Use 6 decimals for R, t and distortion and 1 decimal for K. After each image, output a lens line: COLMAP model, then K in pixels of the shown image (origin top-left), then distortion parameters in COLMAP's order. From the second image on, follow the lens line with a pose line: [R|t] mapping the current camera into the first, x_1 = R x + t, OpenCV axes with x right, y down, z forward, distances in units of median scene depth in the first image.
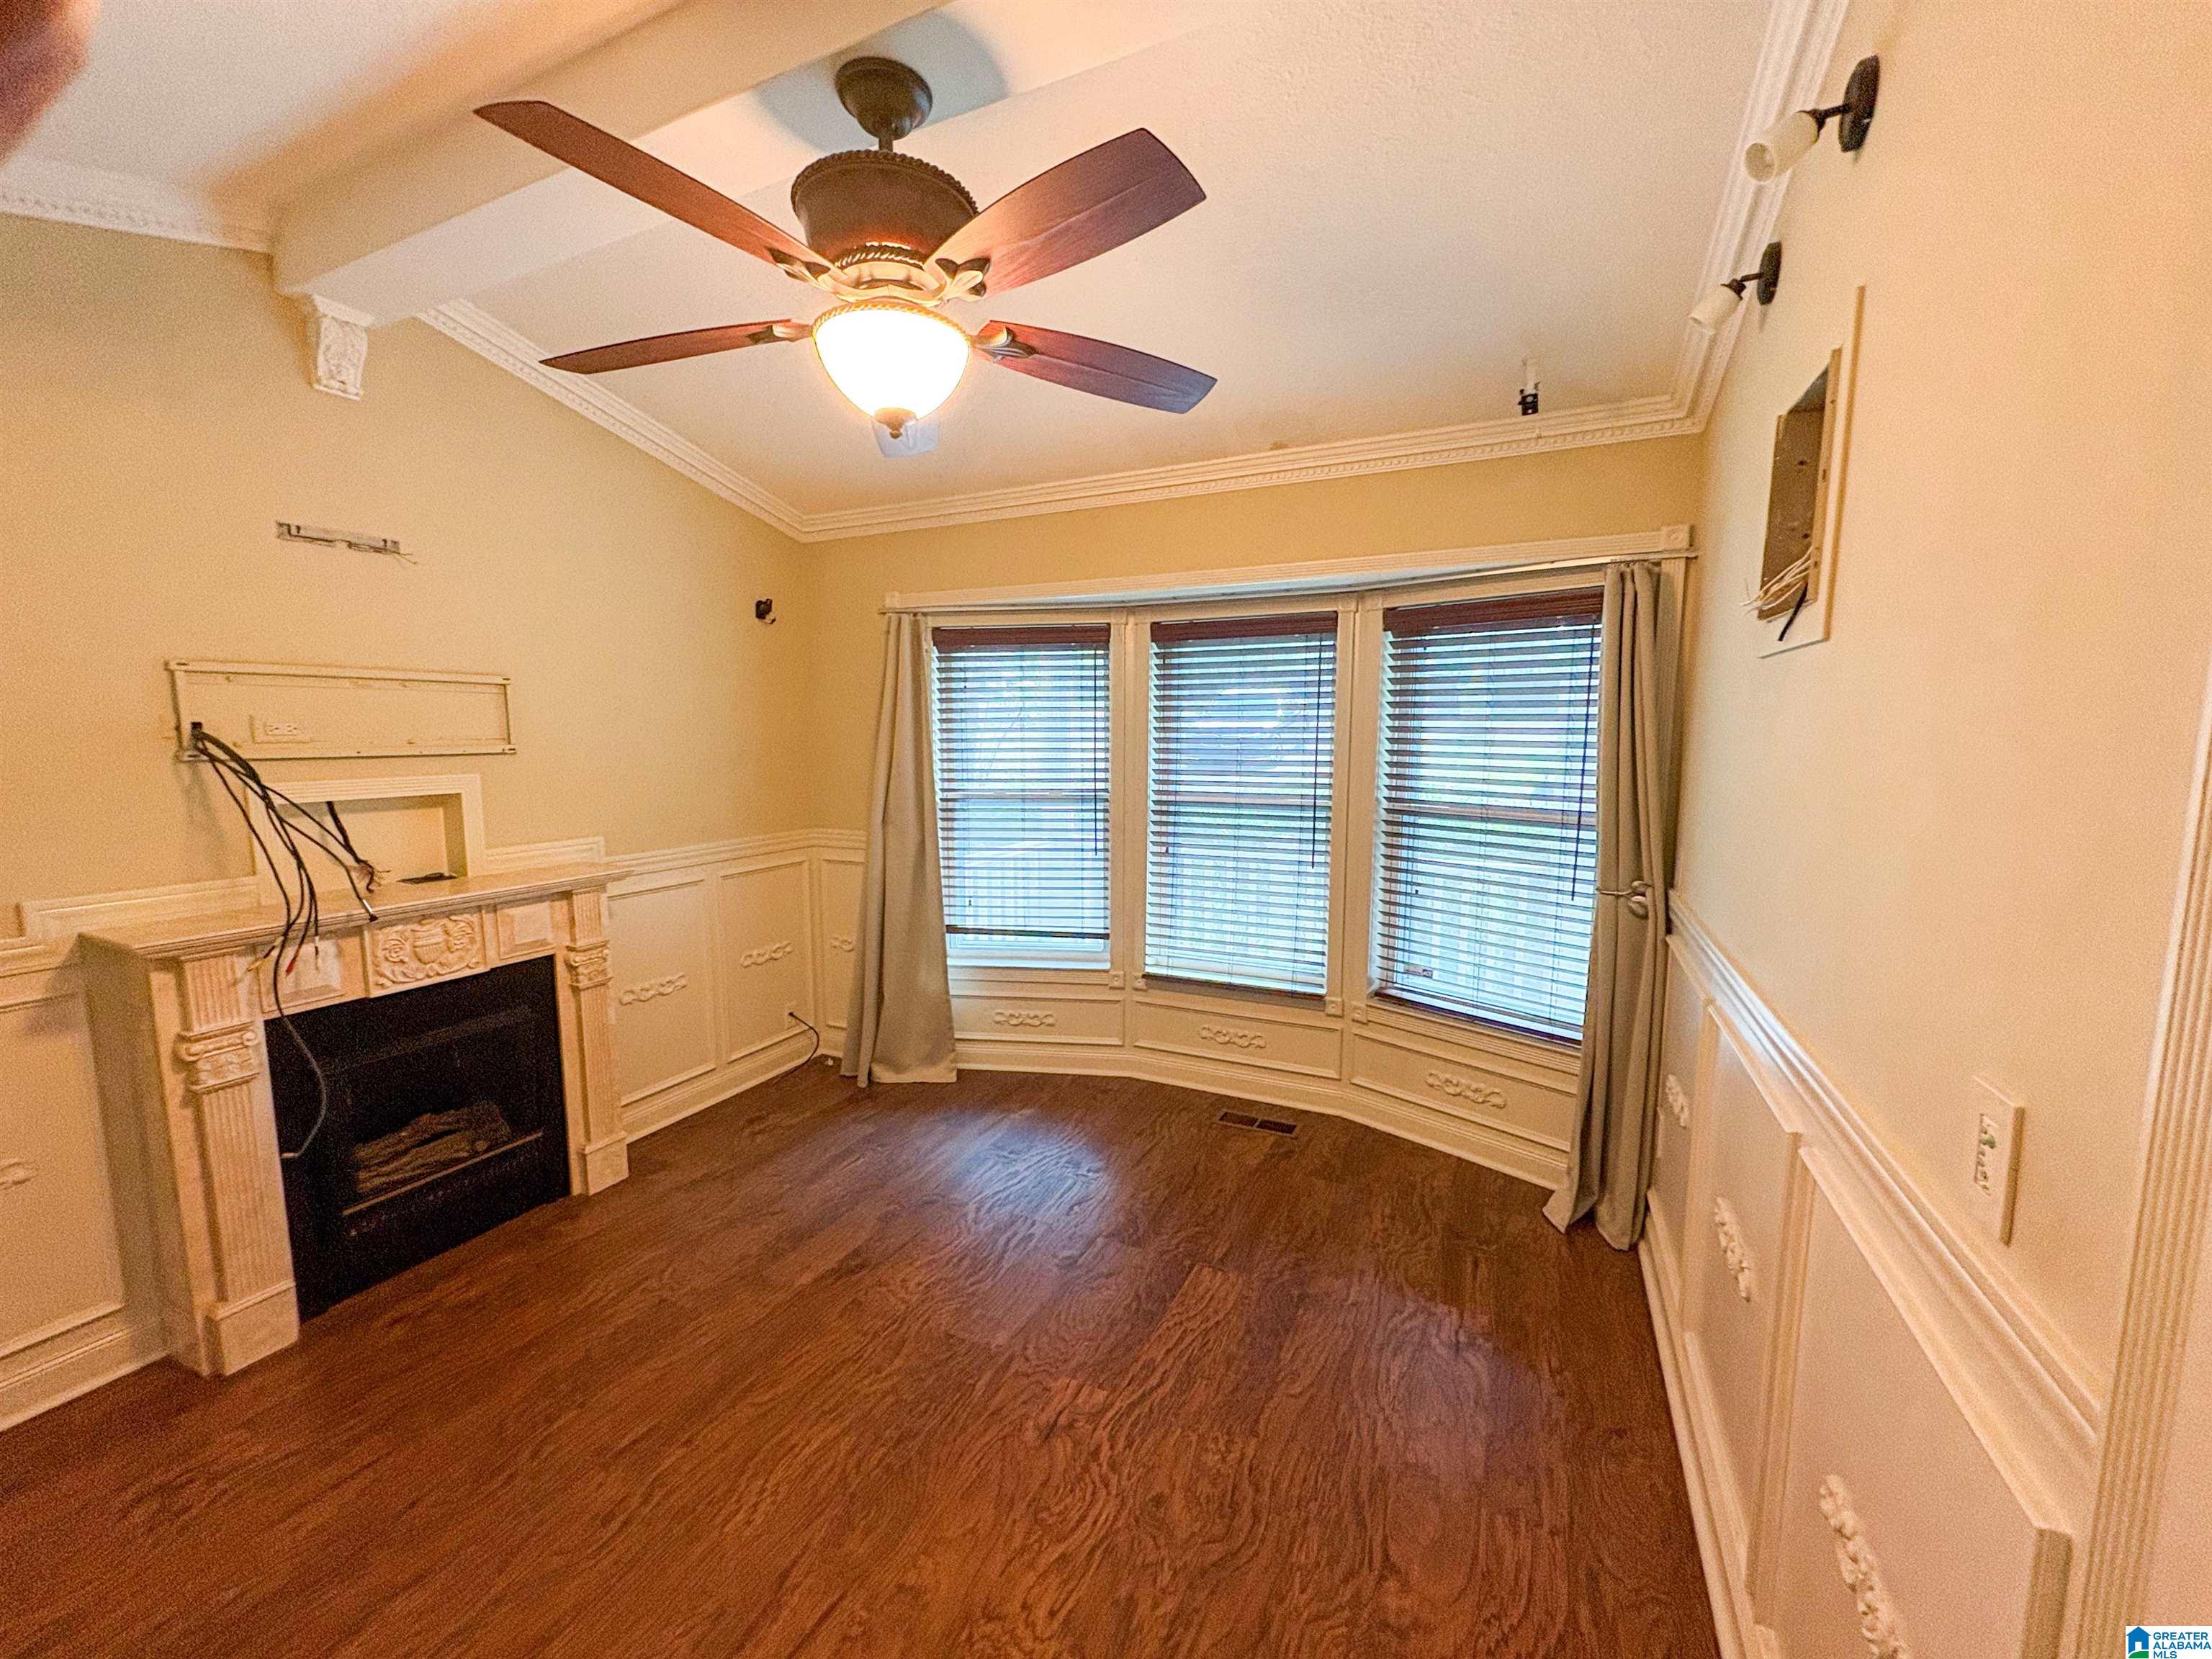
lens RADIAL K [[885.9, 0, 1107.8], [0, 885.9, 829.1], [0, 0, 1]] dist [0.002523, 0.000193]
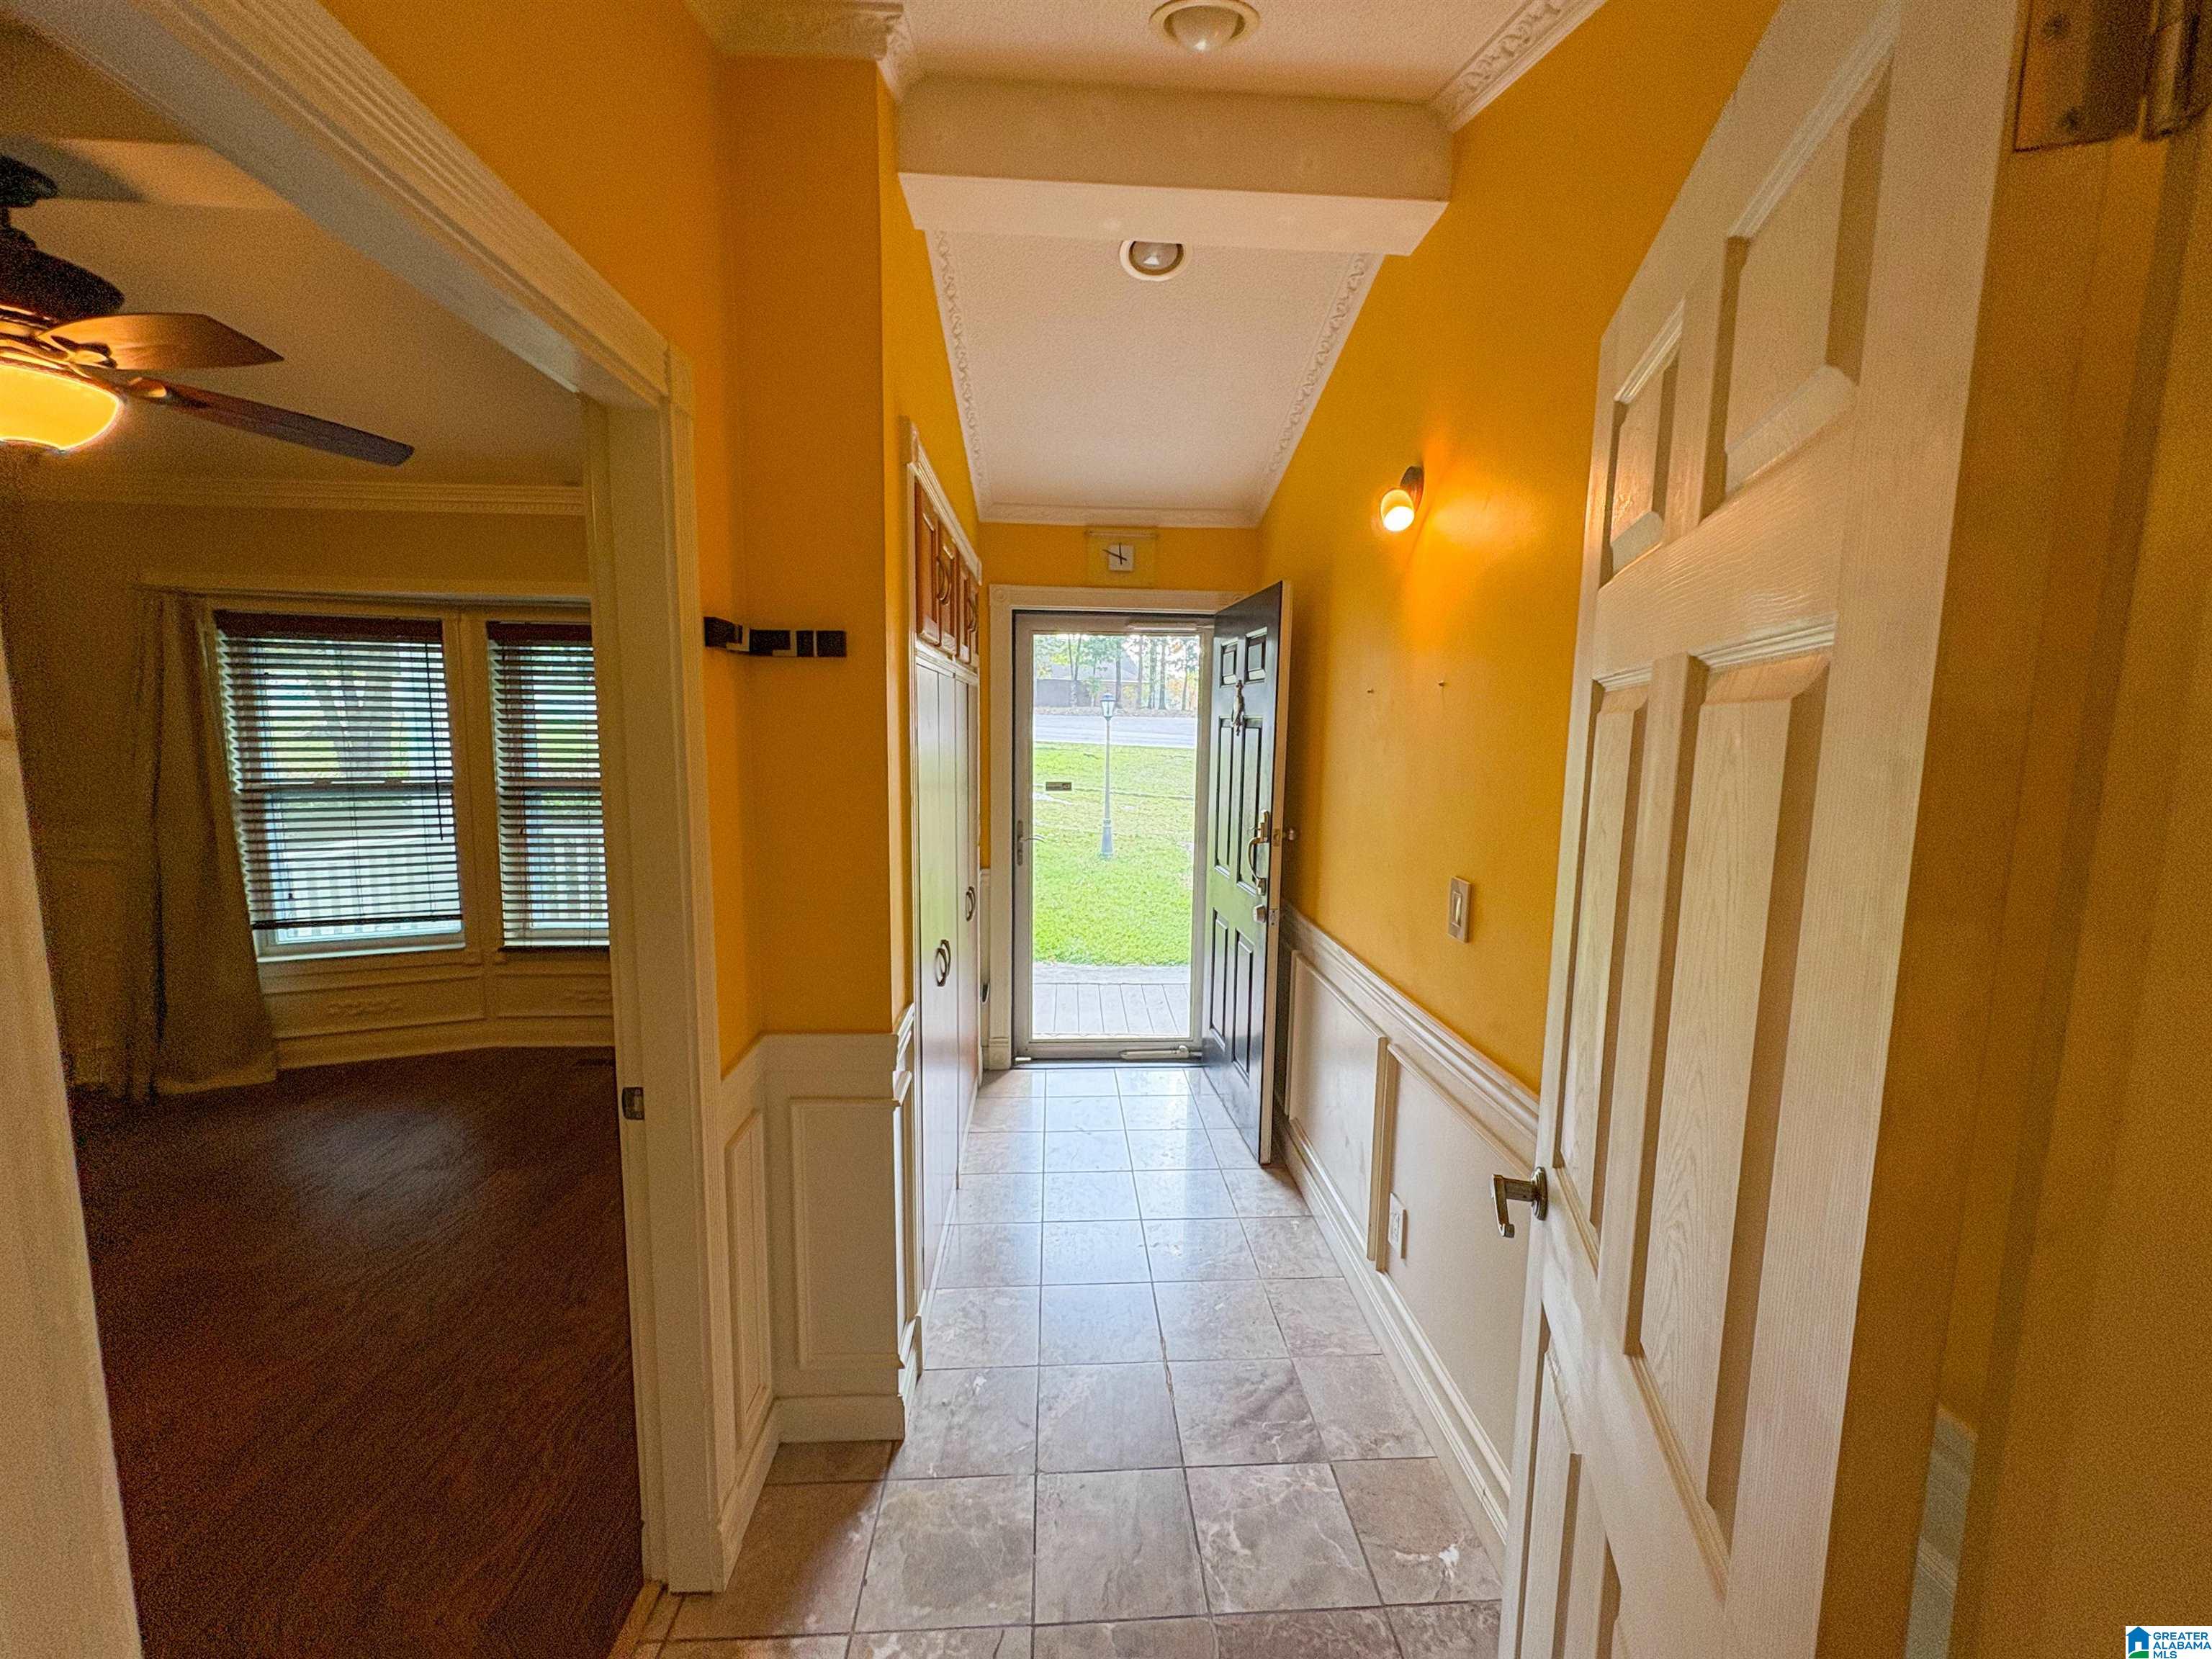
lens RADIAL K [[885.9, 0, 1106.5], [0, 885.9, 828.5], [0, 0, 1]] dist [0.002523, 0.000193]
pose [[0.878593, -0.043122, 0.475620, 0.182323], [0.040017, 0.999060, 0.016659, 0.030363], [-0.475891, 0.004397, 0.879493, -0.299260]]
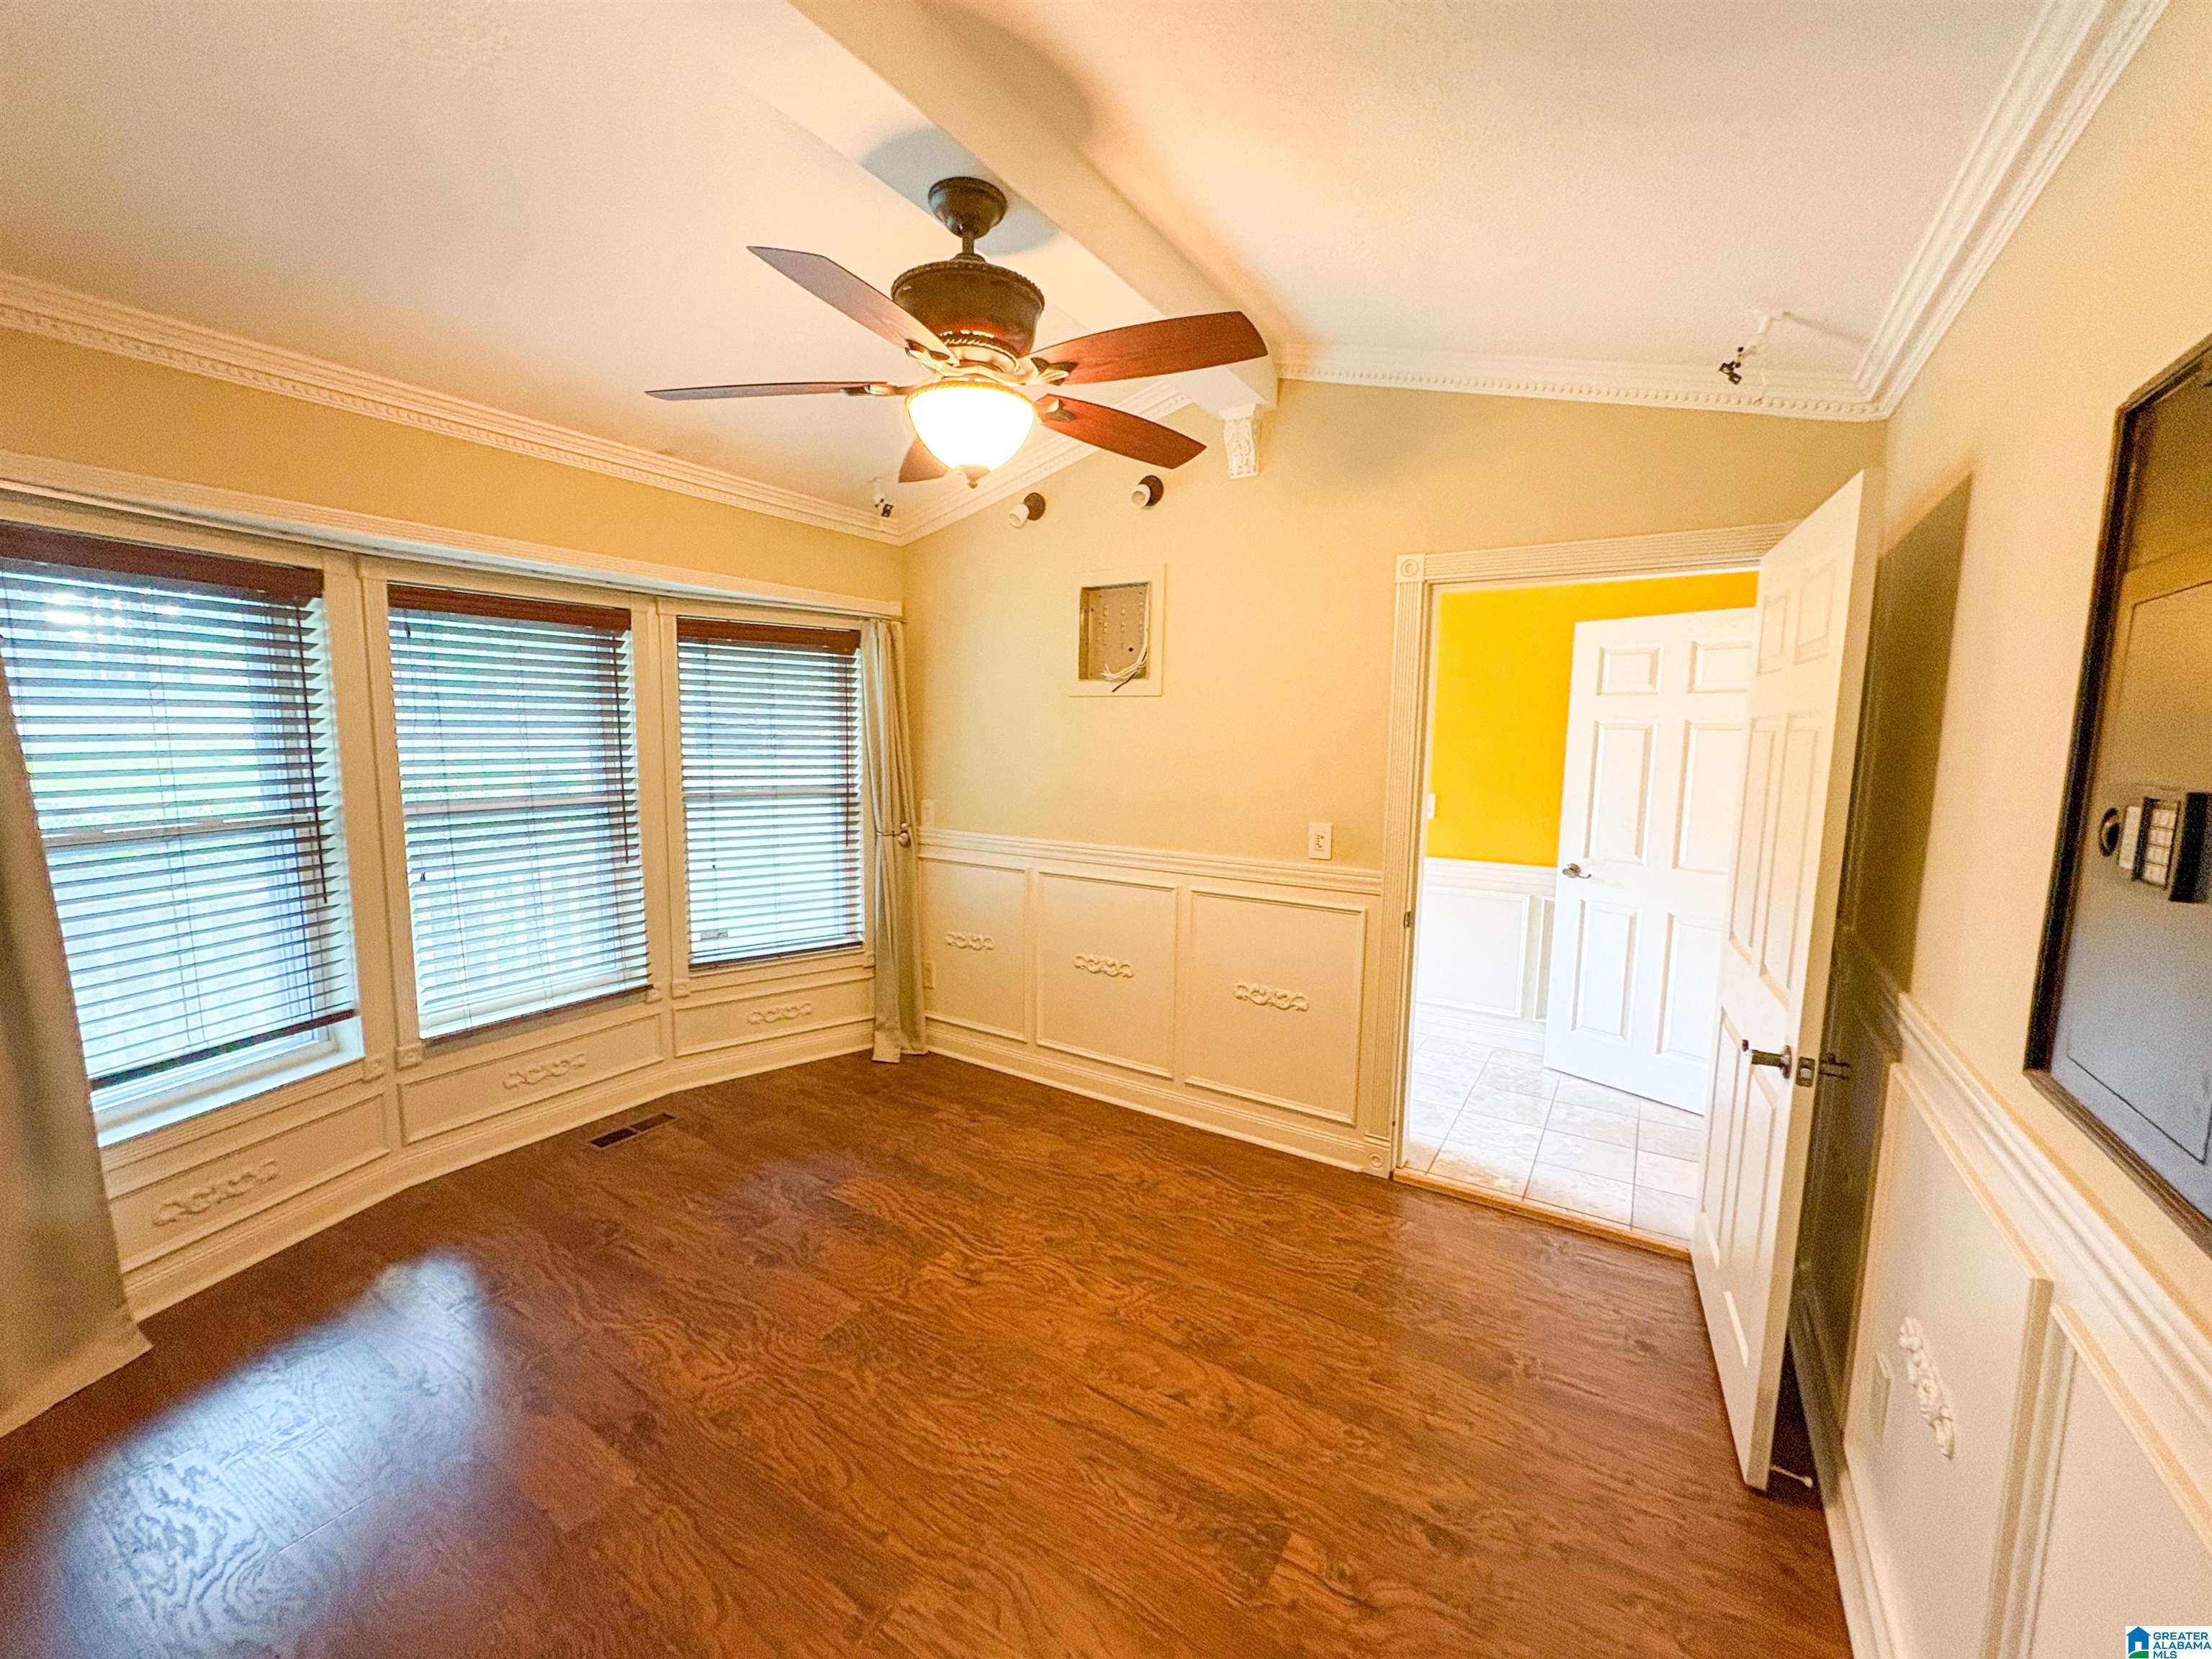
lens RADIAL K [[885.9, 0, 1105.7], [0, 885.9, 824.6], [0, 0, 1]] dist [0.002523, 0.000193]
pose [[0.119115, -0.104657, 0.987349, -0.639108], [0.100459, 0.990596, 0.092881, -0.034322], [-0.987785, 0.088125, 0.128509, 0.308056]]
